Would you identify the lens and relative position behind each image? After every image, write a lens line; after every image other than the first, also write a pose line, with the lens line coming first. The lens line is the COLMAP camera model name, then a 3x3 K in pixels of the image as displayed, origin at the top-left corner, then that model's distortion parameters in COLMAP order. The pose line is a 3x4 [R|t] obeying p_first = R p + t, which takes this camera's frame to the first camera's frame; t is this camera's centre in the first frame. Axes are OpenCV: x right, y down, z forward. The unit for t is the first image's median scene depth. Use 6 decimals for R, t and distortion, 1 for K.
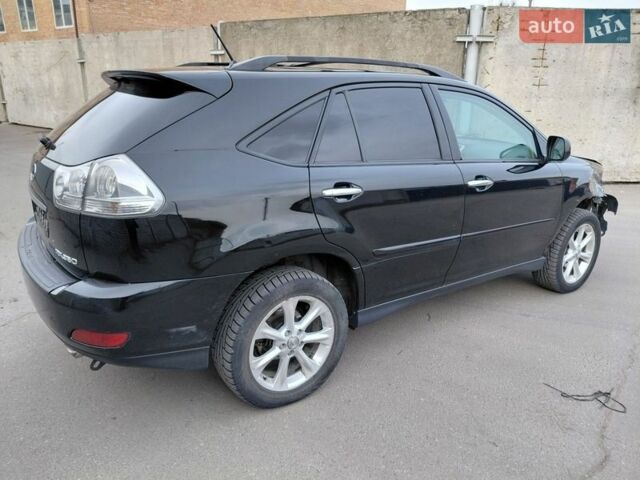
lens RADIAL K [[478.3, 0, 318.8], [0, 478.3, 245.6], [0, 0, 1]] dist [0.006003, -0.022563]
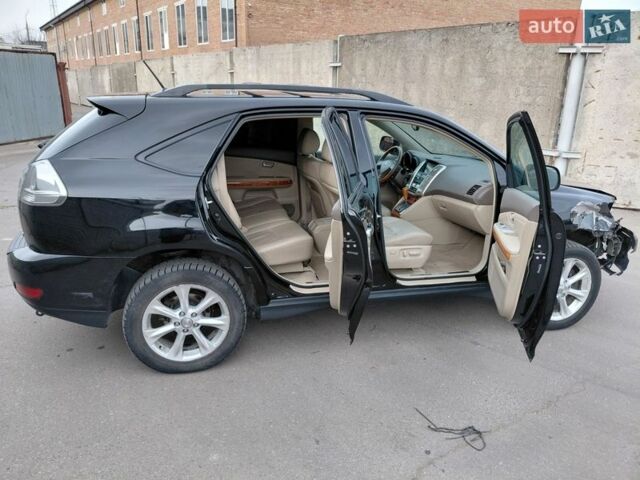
lens RADIAL K [[478.3, 0, 319.3], [0, 478.3, 243.7], [0, 0, 1]] dist [0.006003, -0.022563]
pose [[0.944760, 0.108544, -0.309268, 0.489942], [-0.112893, 0.993600, 0.003856, -0.028050], [0.307708, 0.031271, 0.950967, -0.036459]]
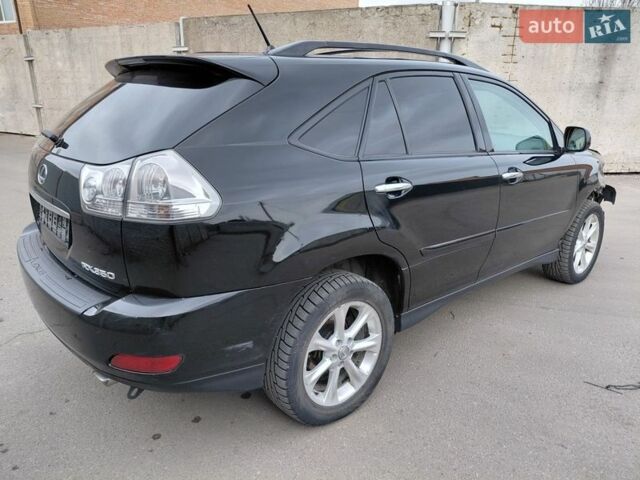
lens RADIAL K [[478.3, 0, 322.5], [0, 478.3, 242.9], [0, 0, 1]] dist [0.006003, -0.022563]
pose [[0.994440, -0.038231, 0.098116, -0.141814], [0.038602, 0.999253, -0.001891, -0.006189], [-0.097970, 0.005668, 0.995173, 0.068640]]
